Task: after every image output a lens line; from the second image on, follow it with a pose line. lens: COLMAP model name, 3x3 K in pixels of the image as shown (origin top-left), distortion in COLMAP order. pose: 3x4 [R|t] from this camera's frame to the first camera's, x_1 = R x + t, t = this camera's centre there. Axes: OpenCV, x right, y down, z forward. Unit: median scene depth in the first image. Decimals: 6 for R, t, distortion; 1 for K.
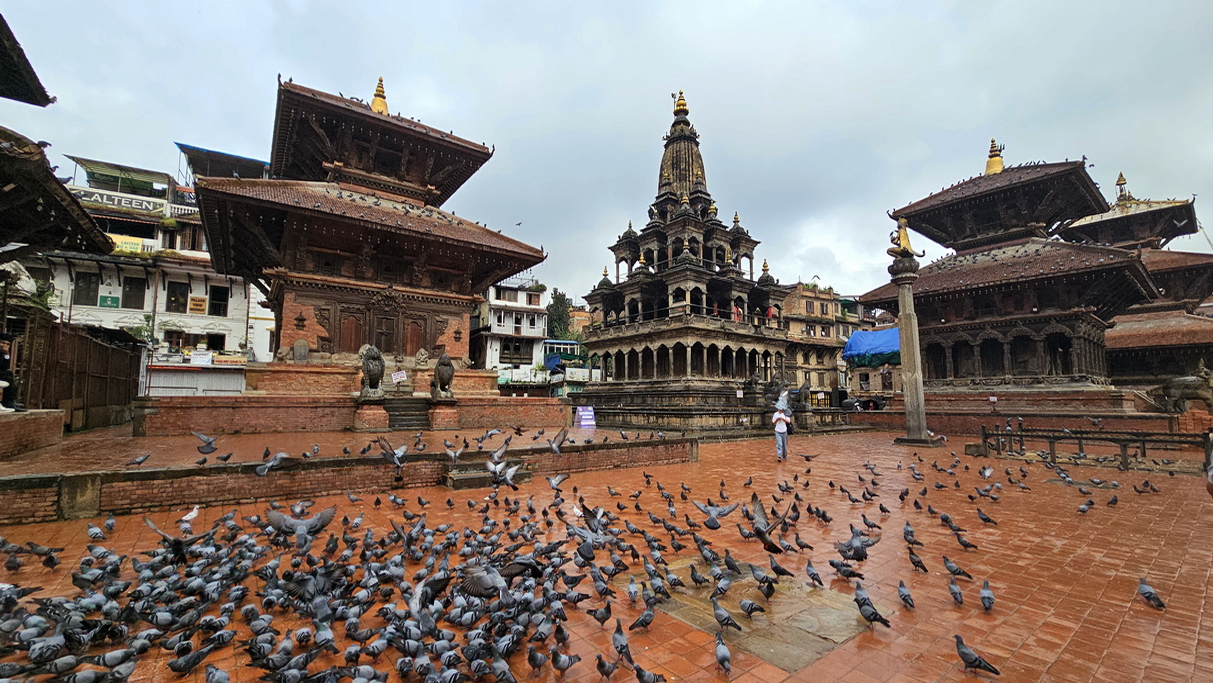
lens RADIAL K [[537.8, 0, 650.8], [0, 537.8, 345.2], [0, 0, 1]] dist [0.000381, 0.000075]
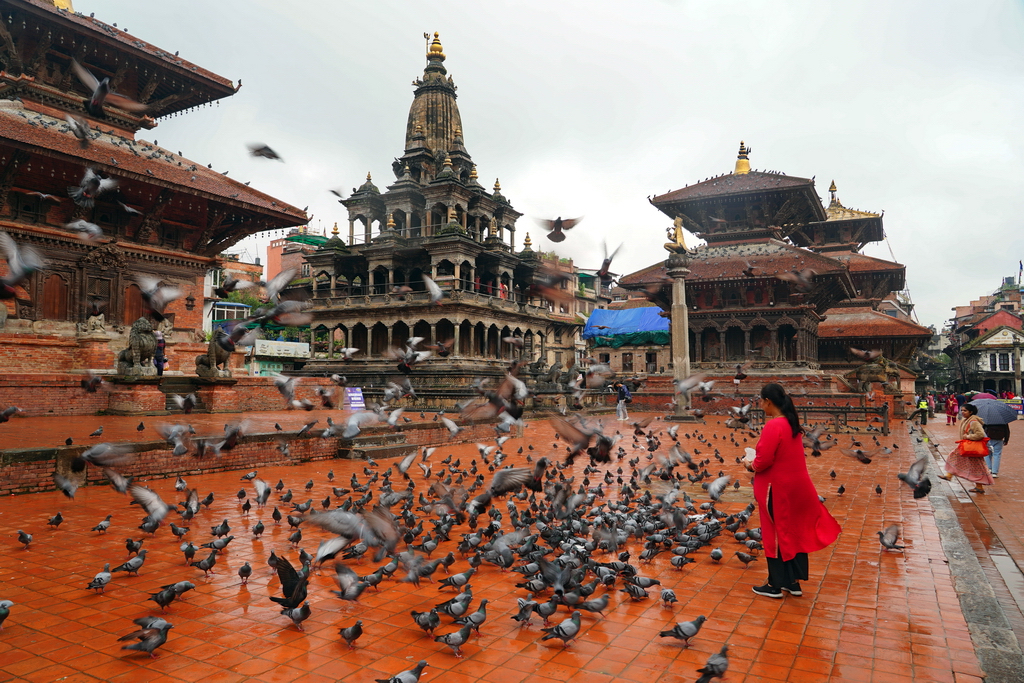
lens RADIAL K [[702.0, 0, 512.0], [0, 702.0, 341.5], [0, 0, 1]] dist [-0.033317, 0.001732]
pose [[0.949249, 0.022132, 0.313746, -0.220156], [-0.036820, 0.998482, 0.040967, -0.020667], [-0.312363, -0.050440, 0.948623, -0.193595]]
